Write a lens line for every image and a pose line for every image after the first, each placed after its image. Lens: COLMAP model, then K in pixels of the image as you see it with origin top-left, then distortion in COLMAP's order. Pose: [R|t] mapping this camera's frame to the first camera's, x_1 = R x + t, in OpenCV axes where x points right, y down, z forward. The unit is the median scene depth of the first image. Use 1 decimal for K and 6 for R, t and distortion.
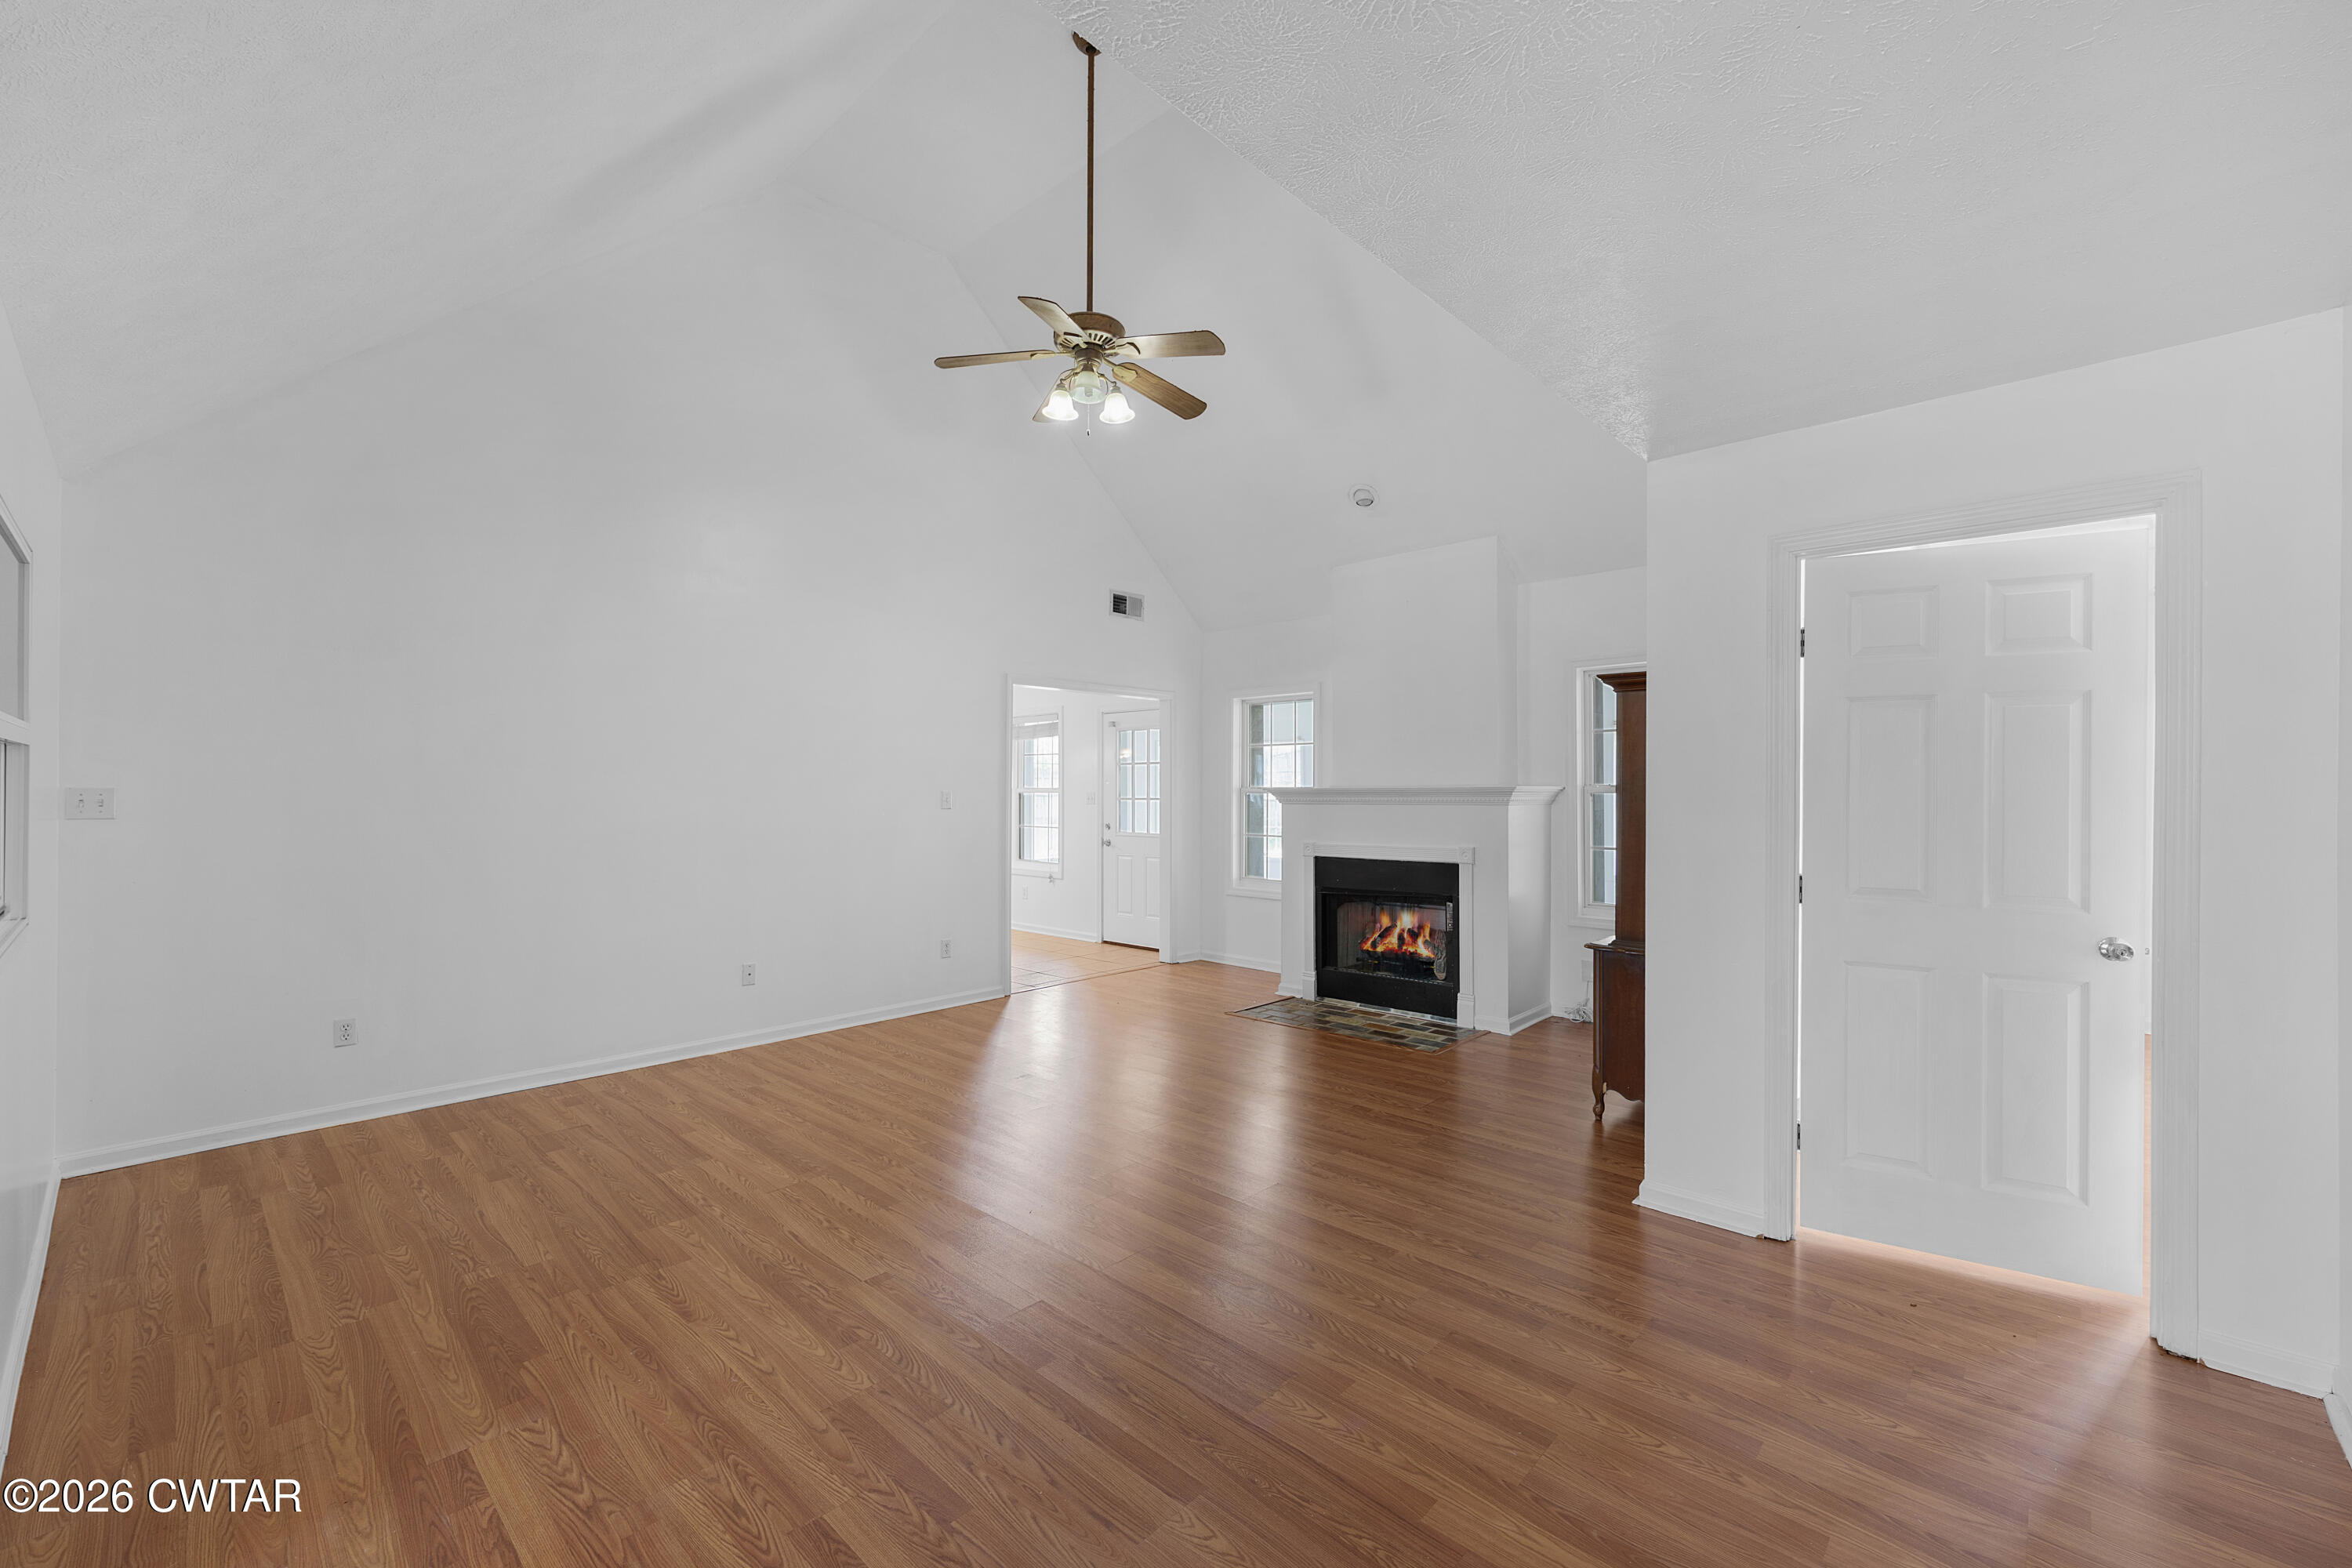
lens RADIAL K [[943.0, 0, 1176.0], [0, 943.0, 784.0], [0, 0, 1]] dist [-0.001320, -0.000735]
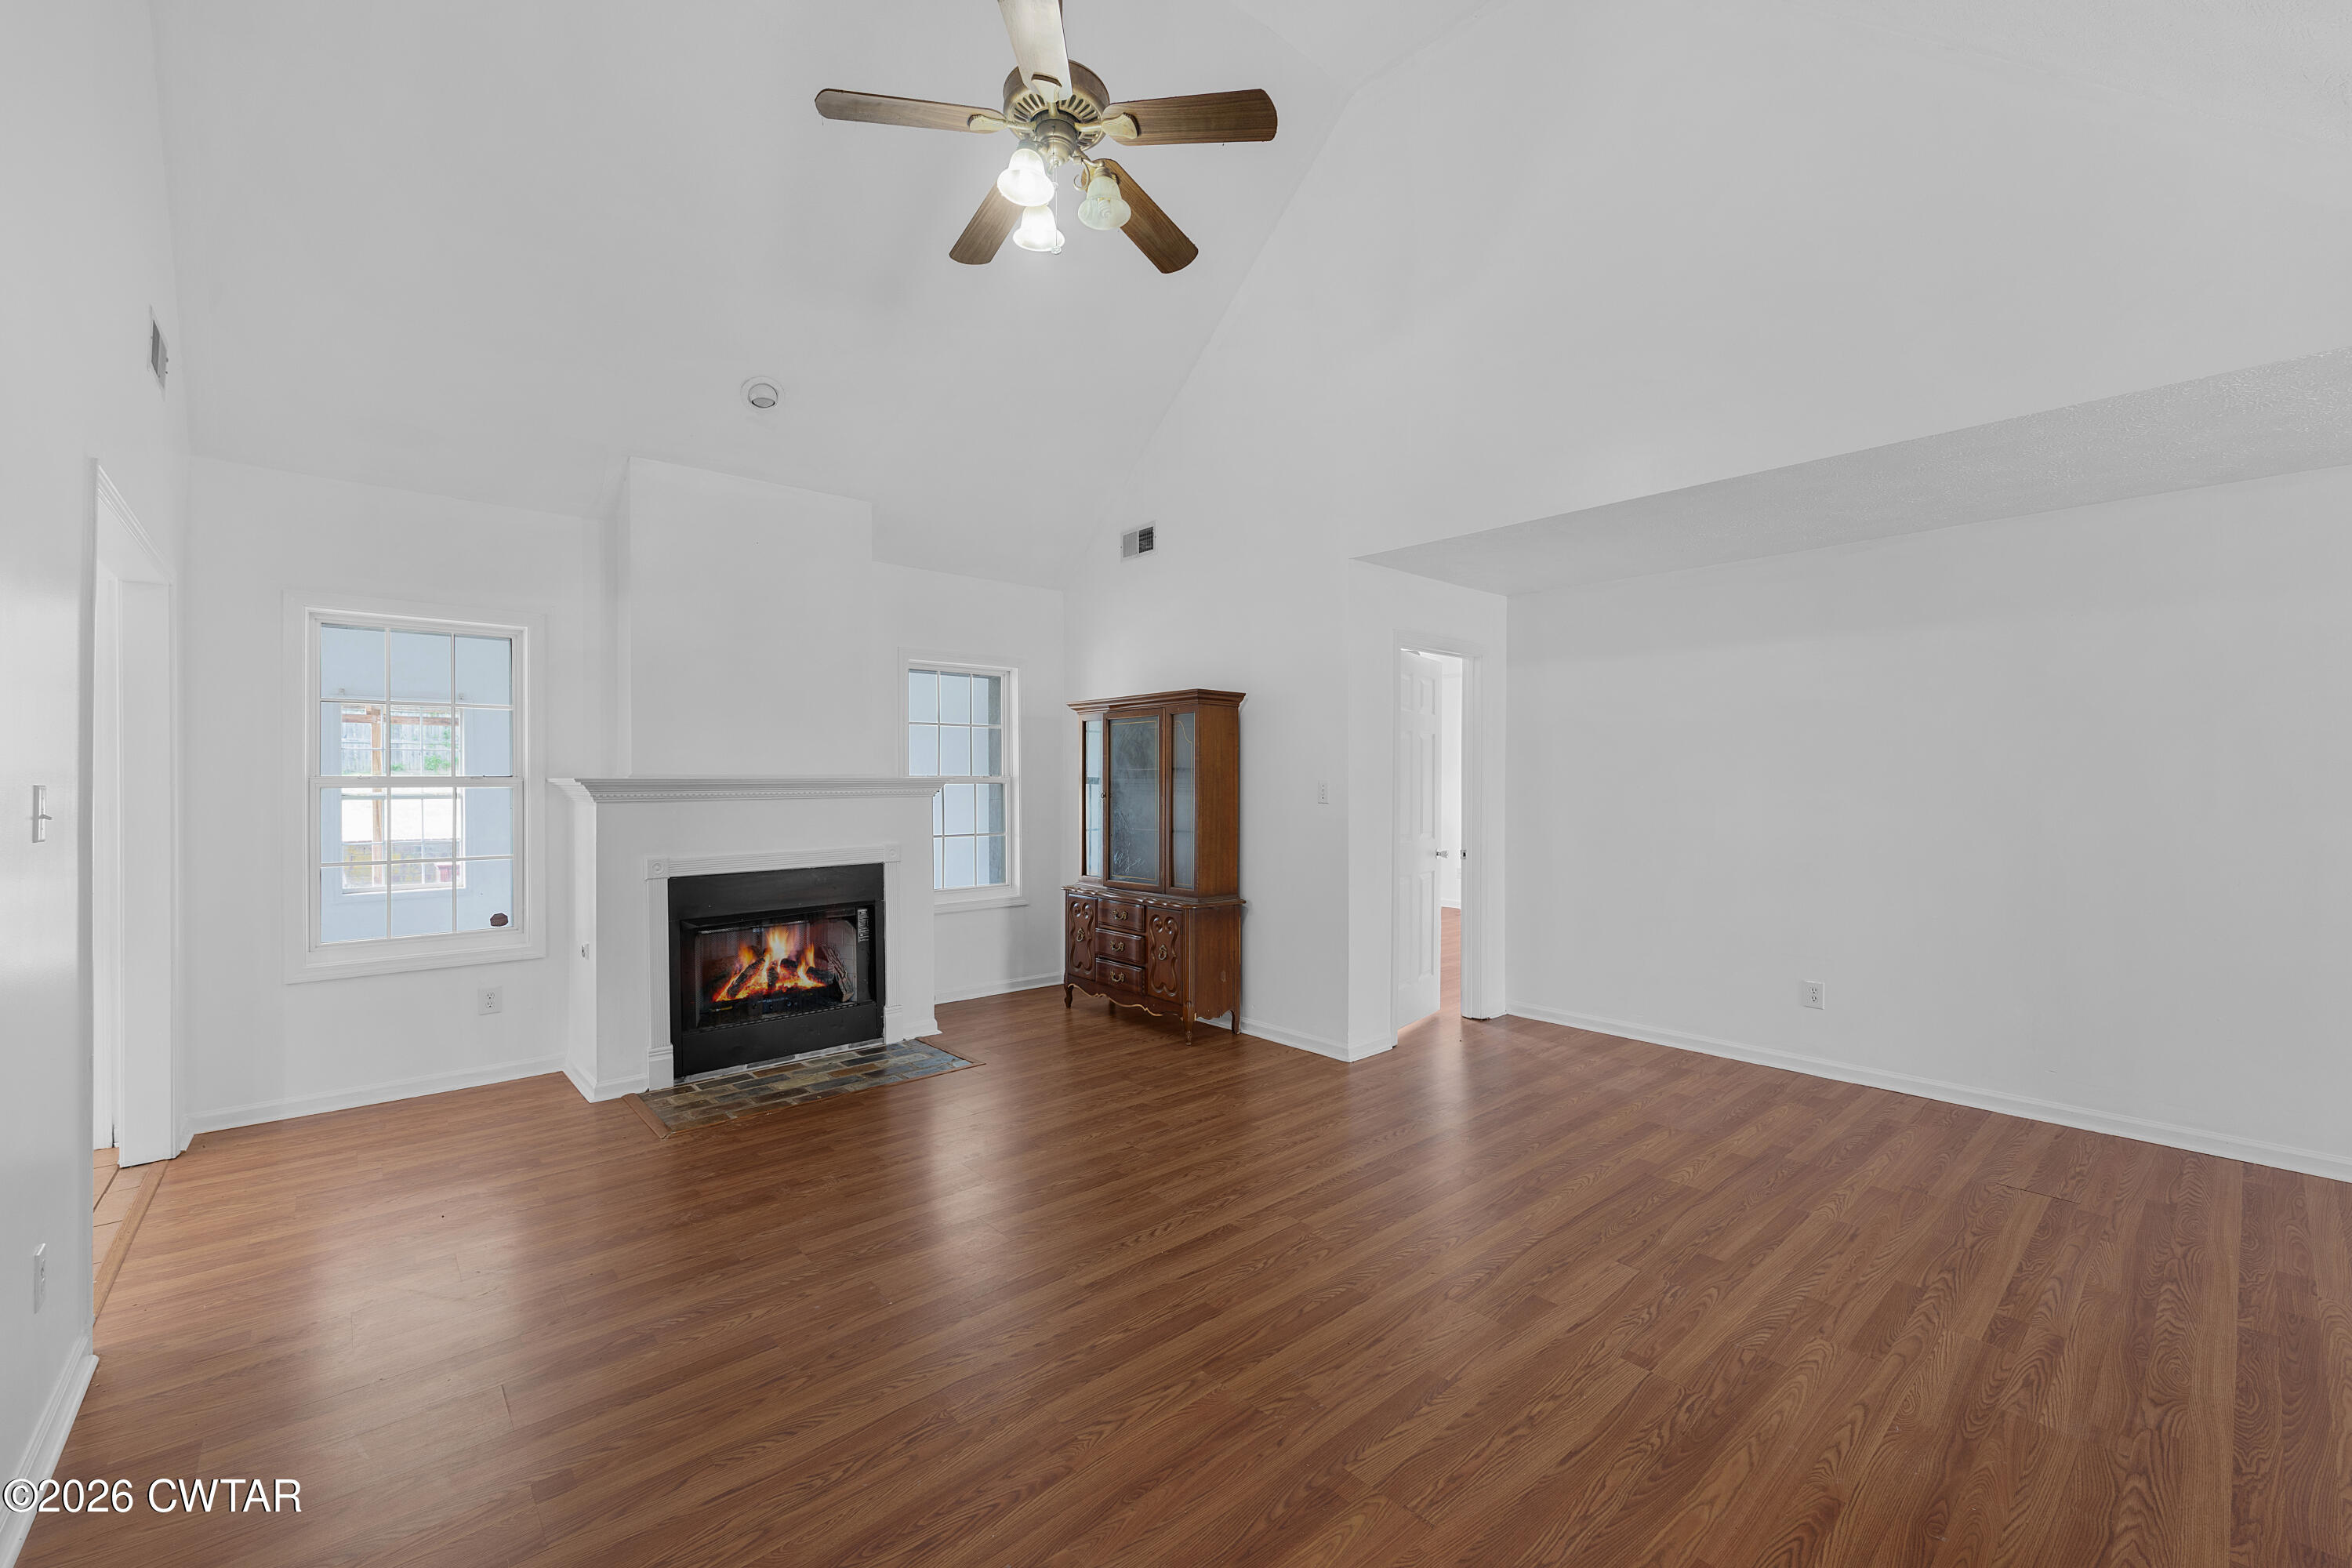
lens RADIAL K [[943.0, 0, 1176.0], [0, 943.0, 784.0], [0, 0, 1]] dist [-0.001320, -0.000735]
pose [[0.103887, -0.004181, 0.994580, -0.774928], [-0.003648, 0.999983, 0.004584, 0.003271], [-0.994582, -0.004105, 0.103870, 0.859364]]
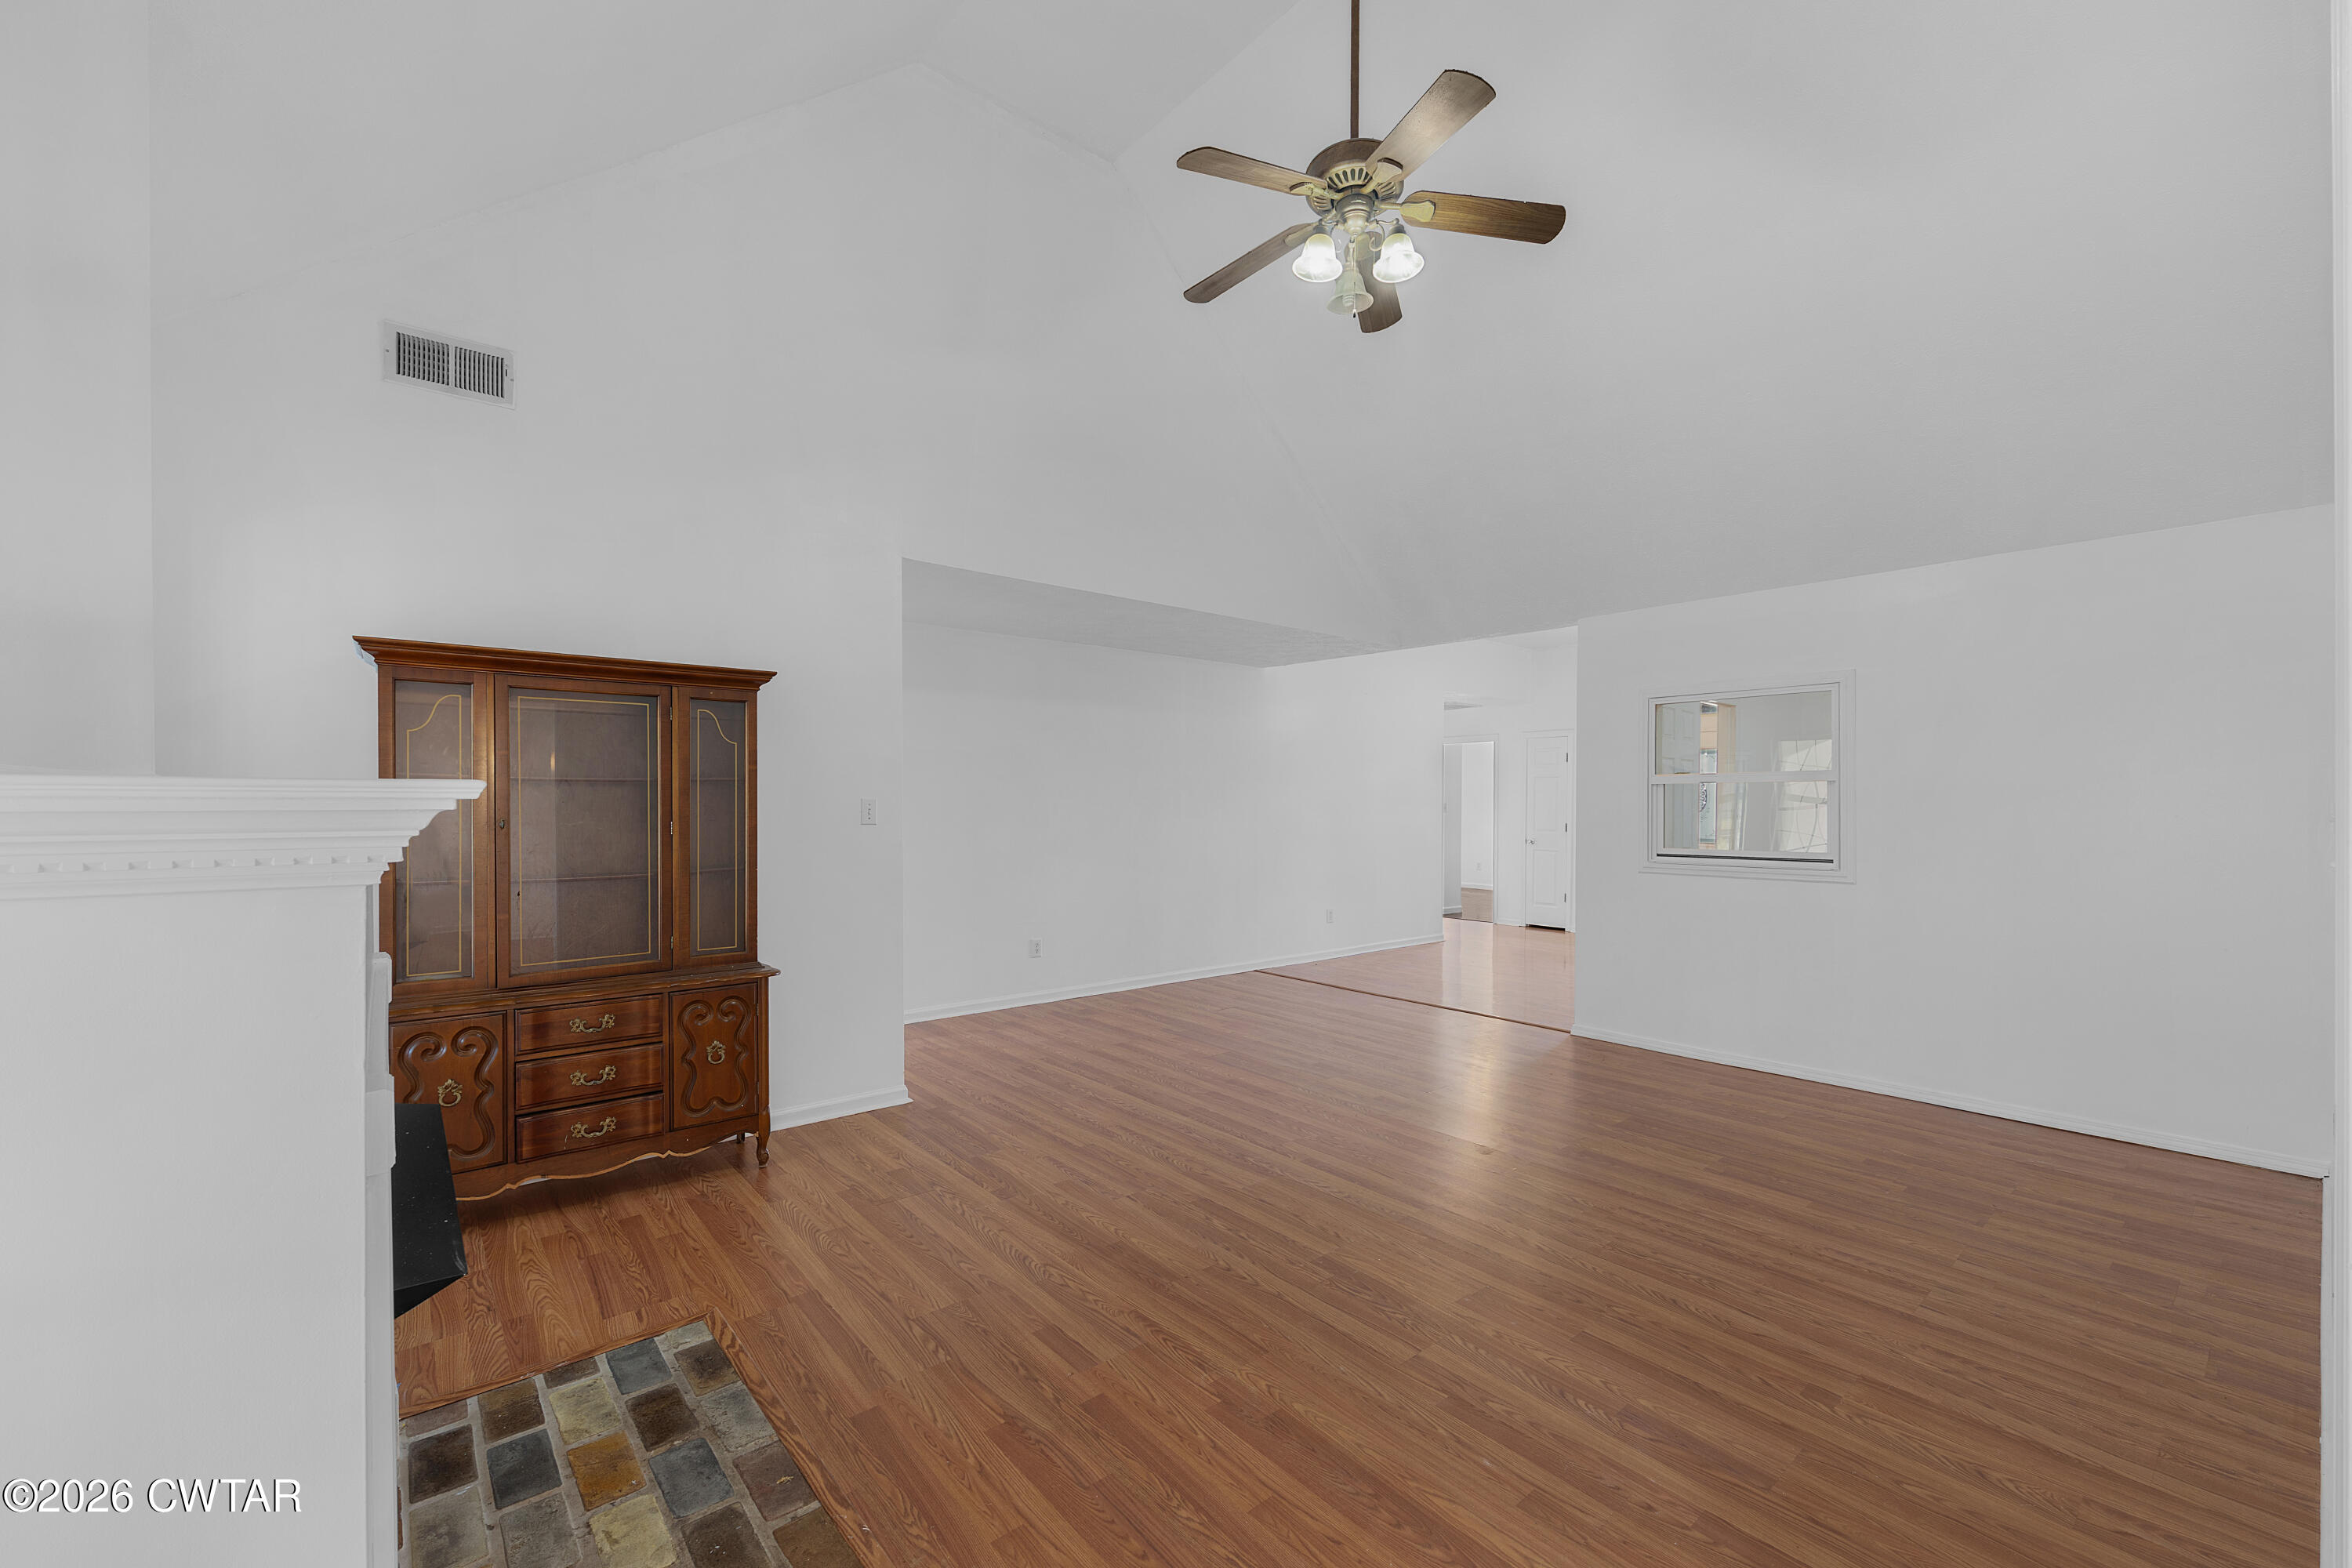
lens RADIAL K [[978.4, 0, 1176.0], [0, 978.4, 784.0], [0, 0, 1]] dist [-0.000927, -0.000150]
pose [[-0.992061, -0.002112, 0.125741, -0.054634], [-0.004833, 0.999761, -0.021337, 0.010854], [-0.125666, -0.021775, -0.991834, 1.817269]]
